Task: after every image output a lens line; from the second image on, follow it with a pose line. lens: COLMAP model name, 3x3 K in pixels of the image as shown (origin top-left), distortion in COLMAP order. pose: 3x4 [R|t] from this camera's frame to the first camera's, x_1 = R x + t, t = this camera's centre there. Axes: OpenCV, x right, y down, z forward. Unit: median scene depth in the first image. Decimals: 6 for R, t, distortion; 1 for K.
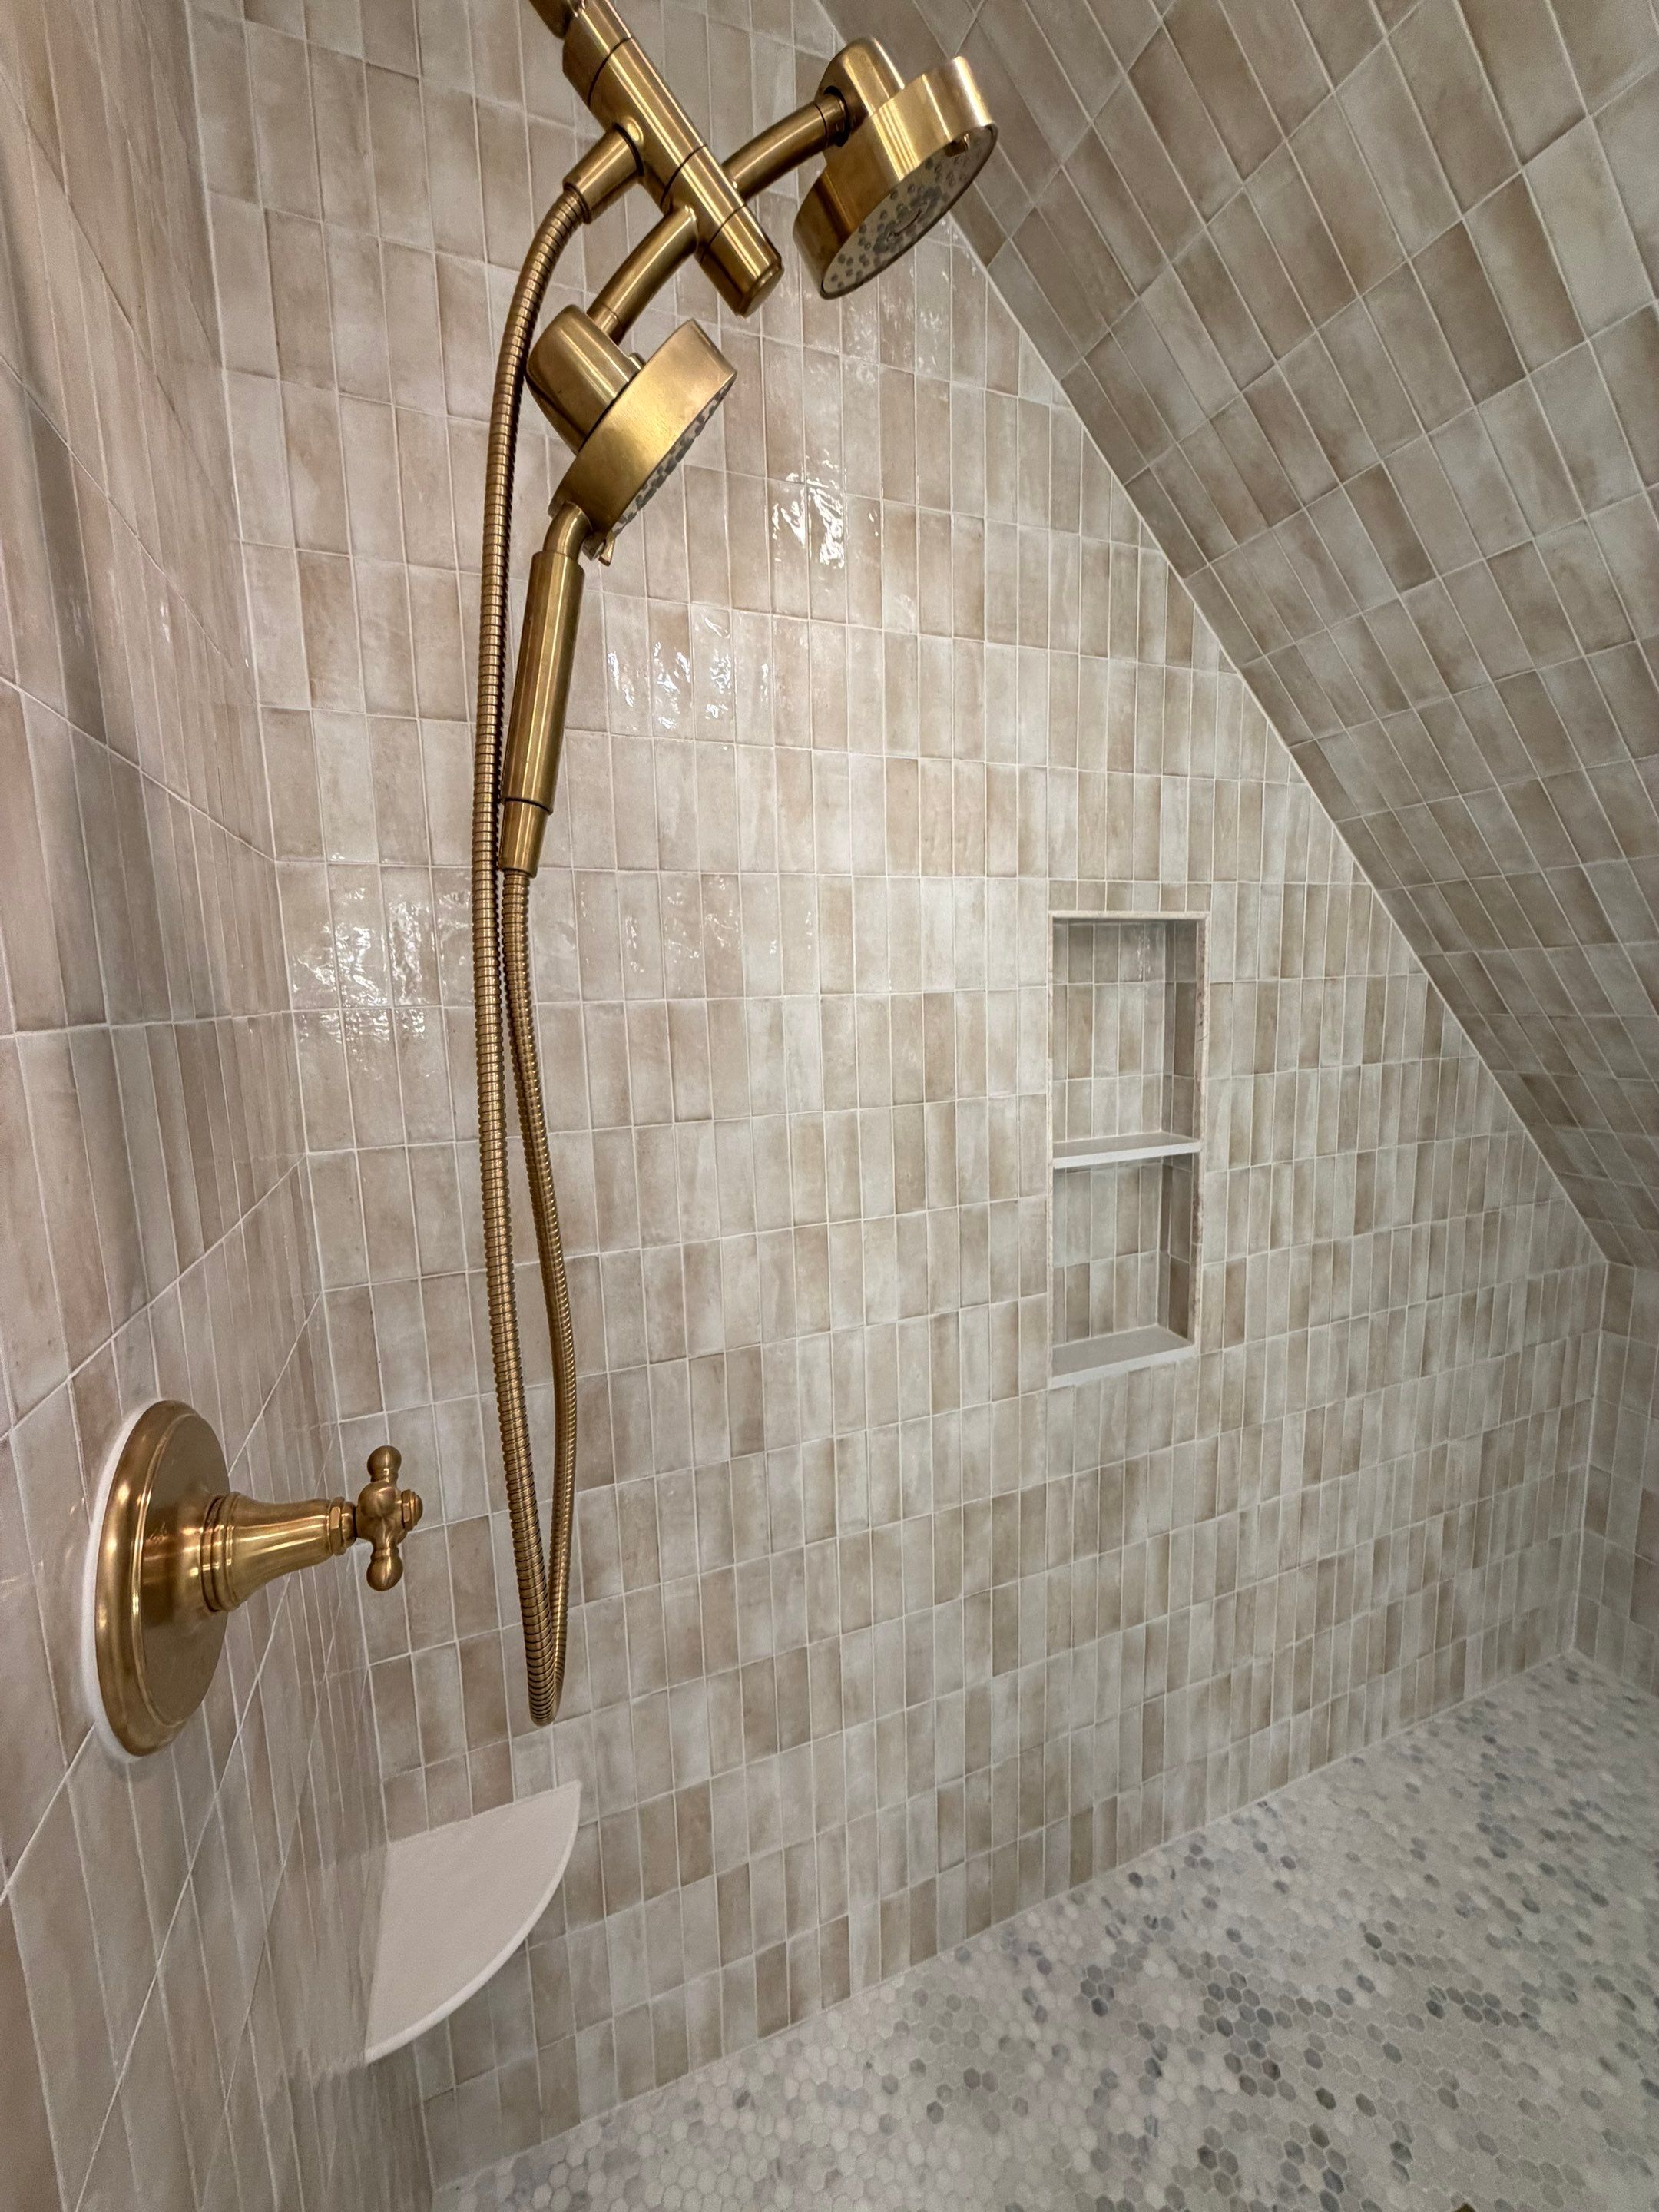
lens RADIAL K [[878.6, 0, 828.2], [0, 878.6, 1102.5], [0, 0, 1]] dist [0.000092, -0.000032]
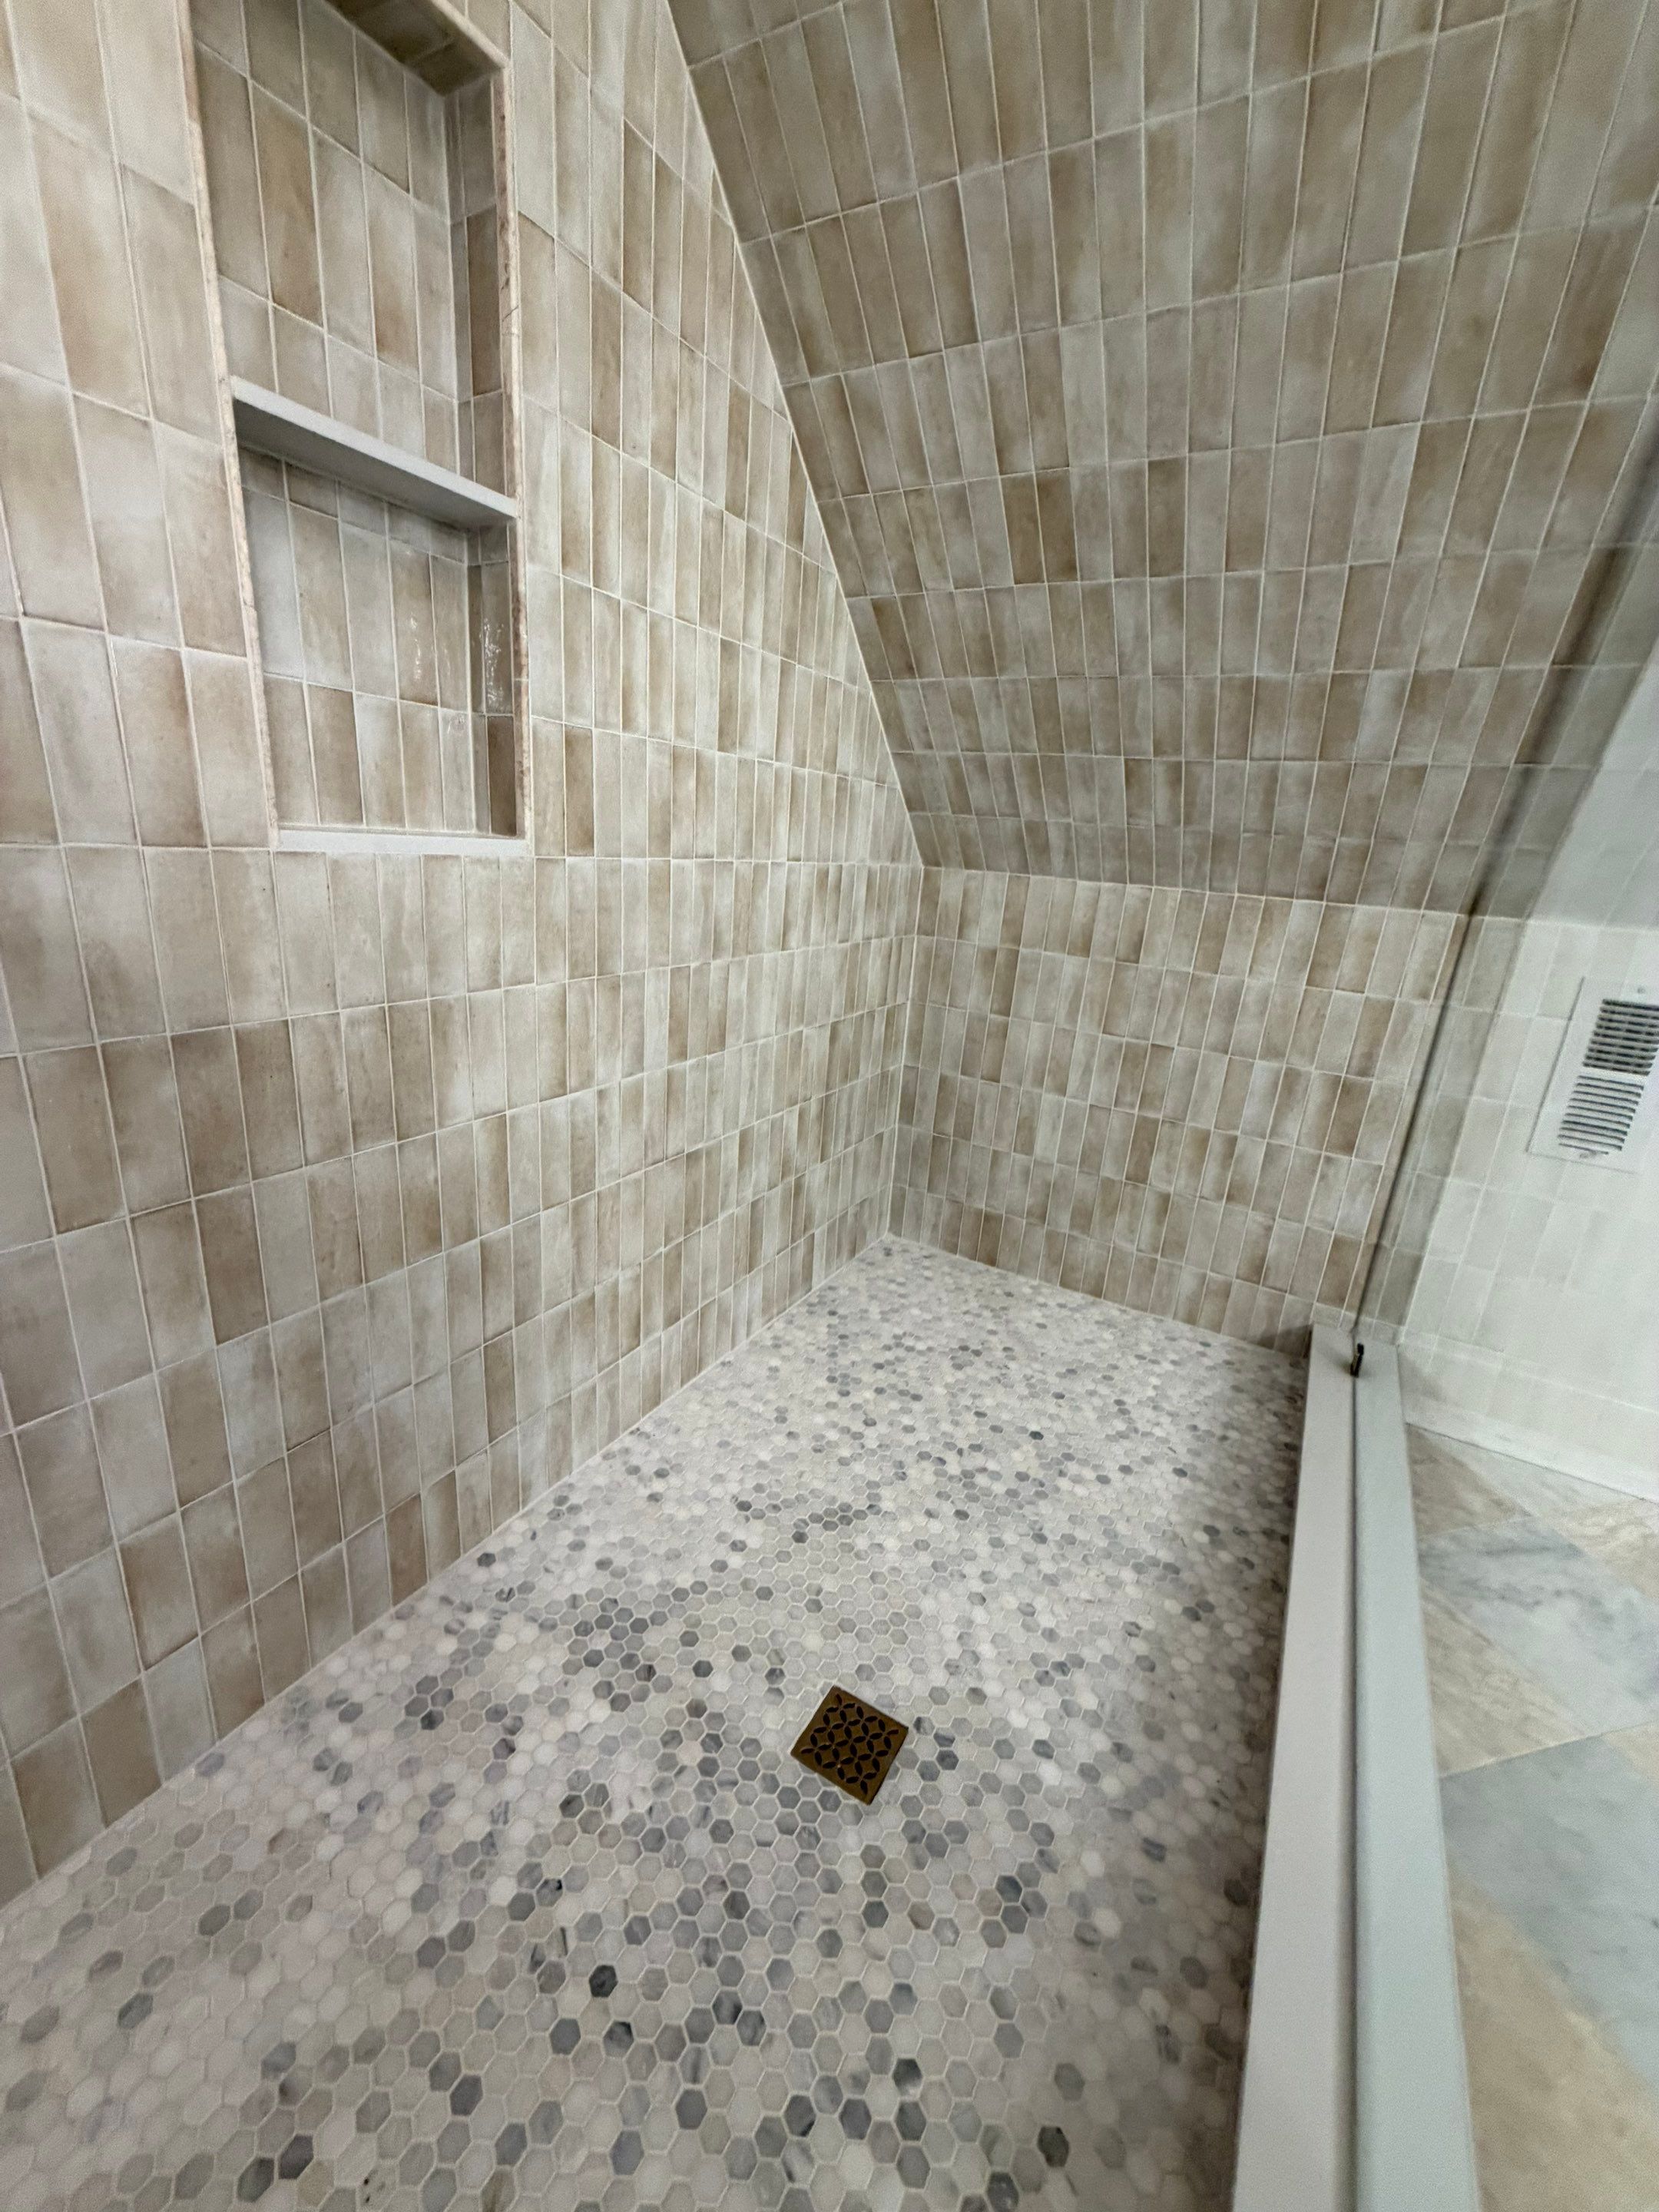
lens RADIAL K [[878.6, 0, 826.2], [0, 878.6, 1102.3], [0, 0, 1]] dist [0.000092, -0.000032]
pose [[0.783770, -0.097422, 0.613362, 0.170933], [-0.010942, 0.985300, 0.170480, 0.403240], [-0.620954, -0.140328, 0.771183, 0.310209]]
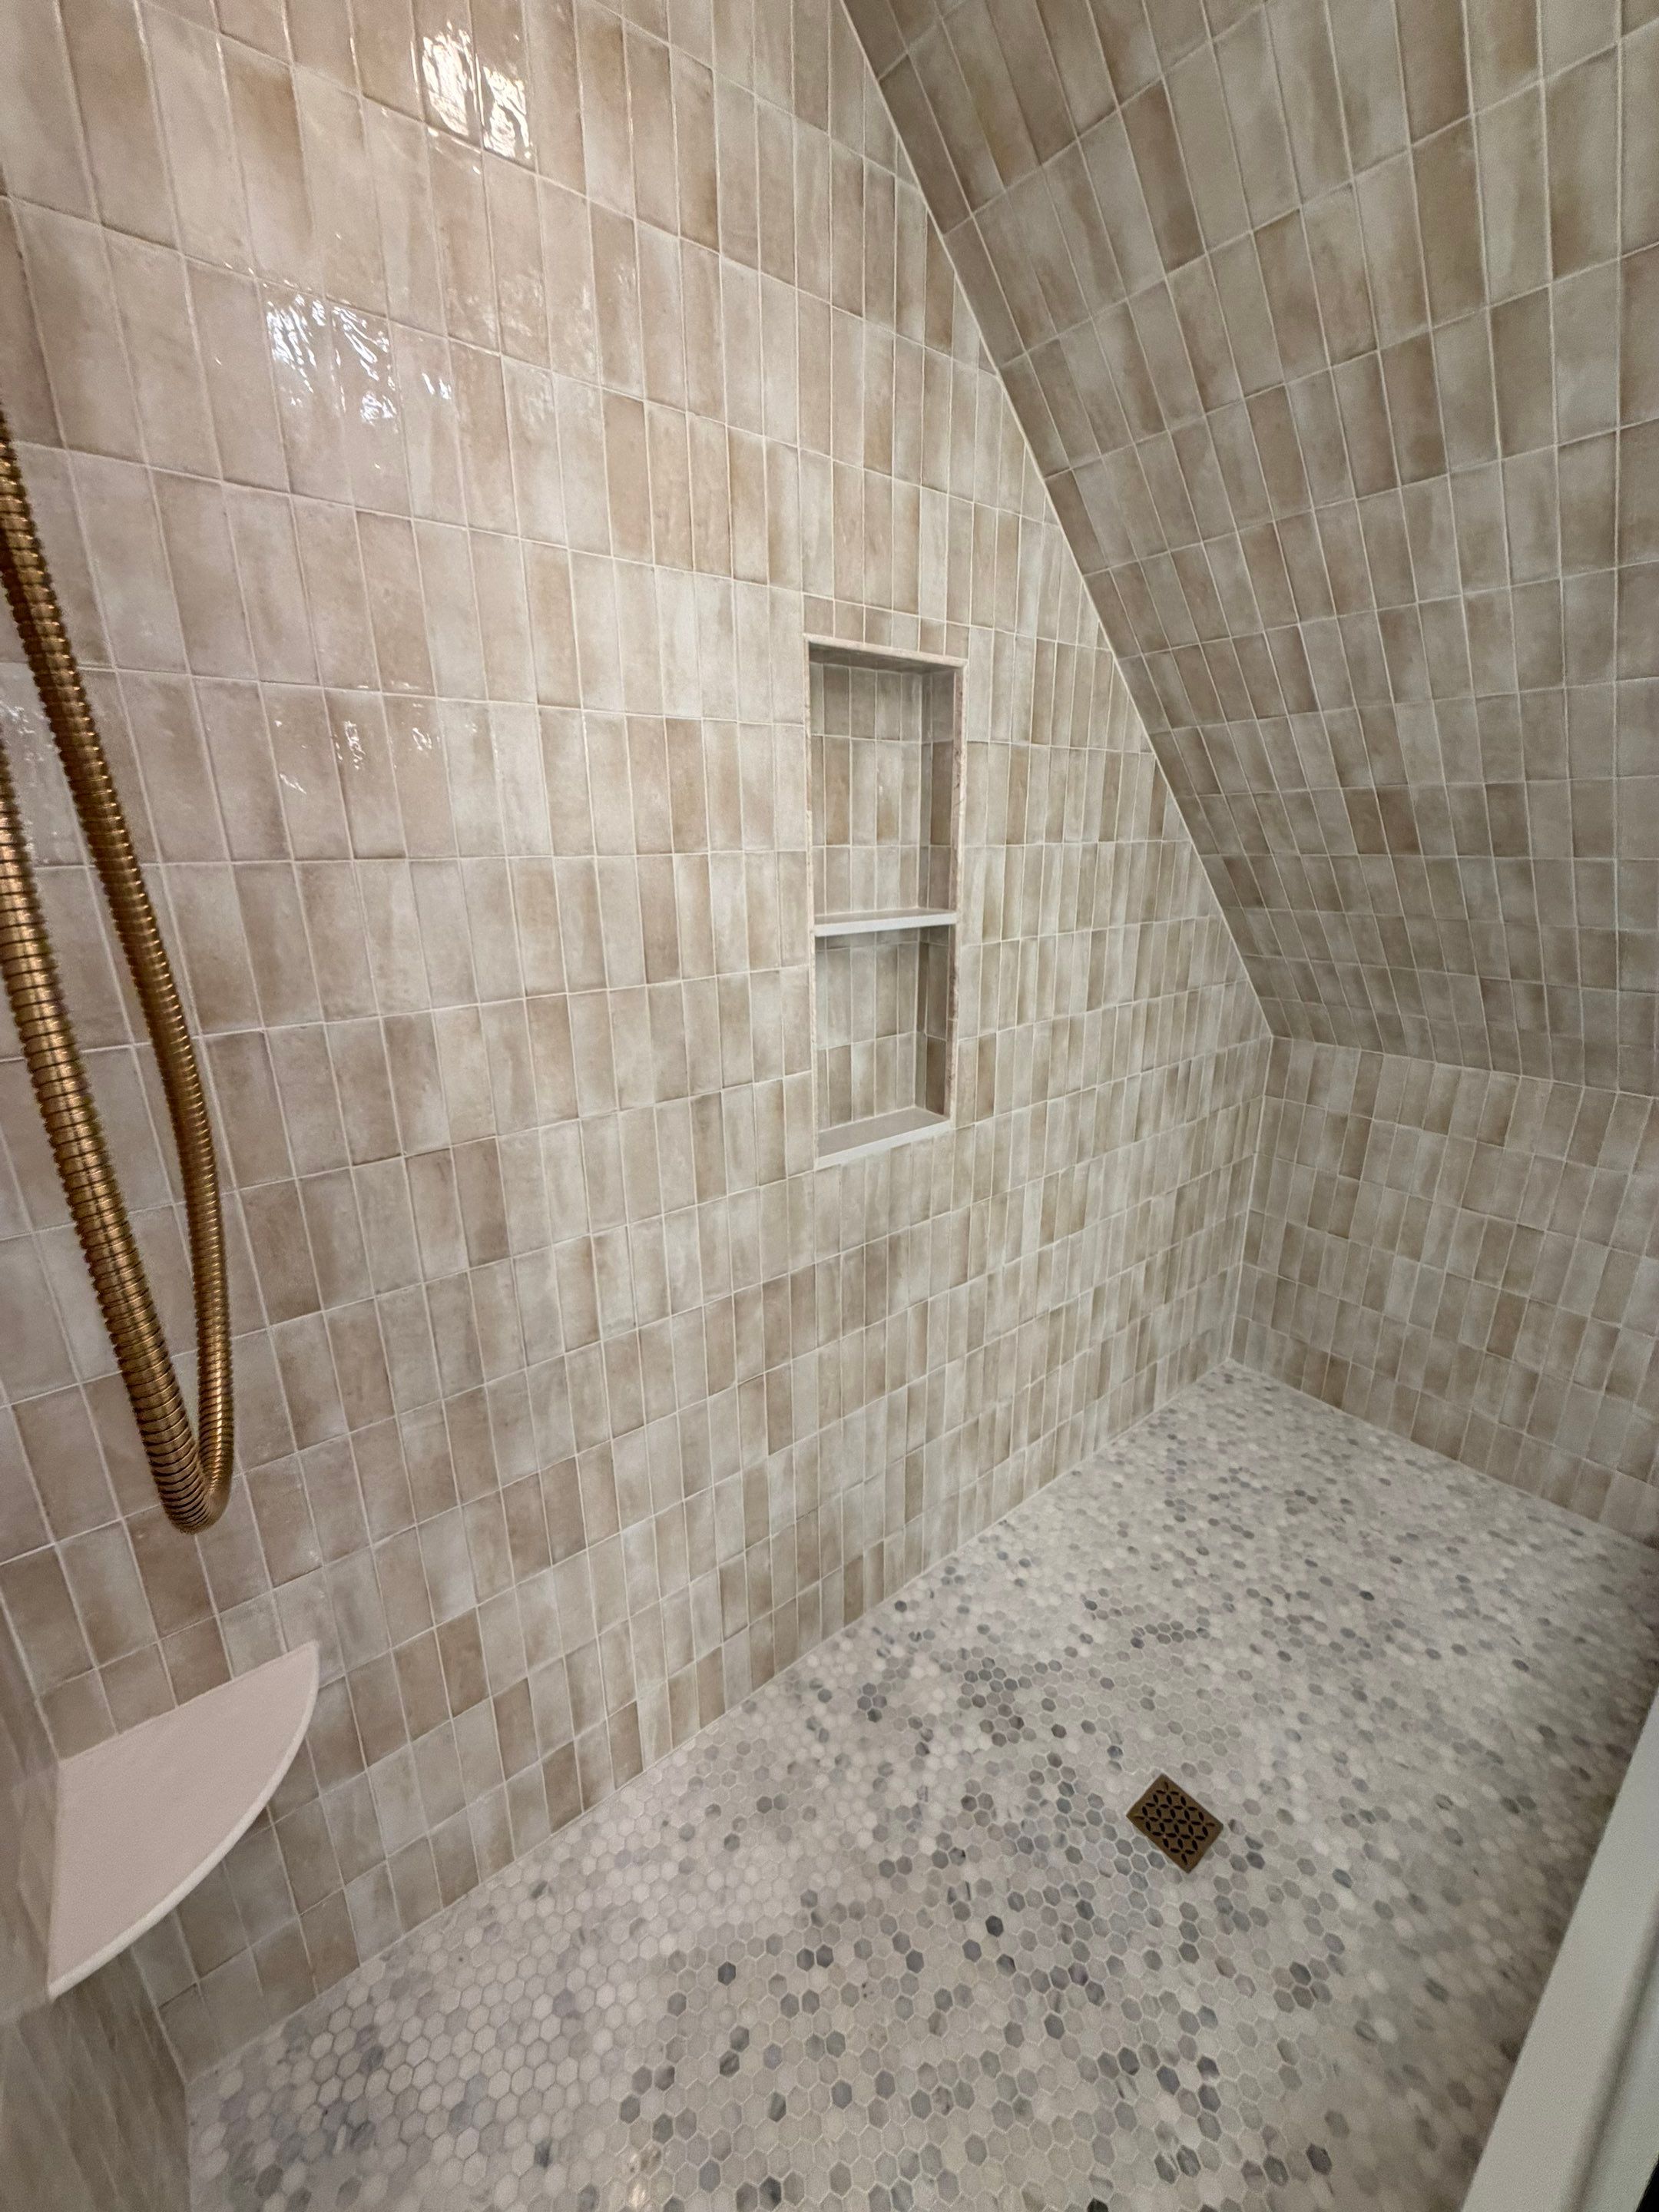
lens RADIAL K [[878.6, 0, 827.0], [0, 878.6, 1103.4], [0, 0, 1]] dist [0.000092, -0.000032]
pose [[0.957259, -0.067249, 0.281306, -0.005287], [0.023155, 0.987291, 0.157227, 0.104839], [-0.288304, -0.143993, 0.946650, 0.090871]]
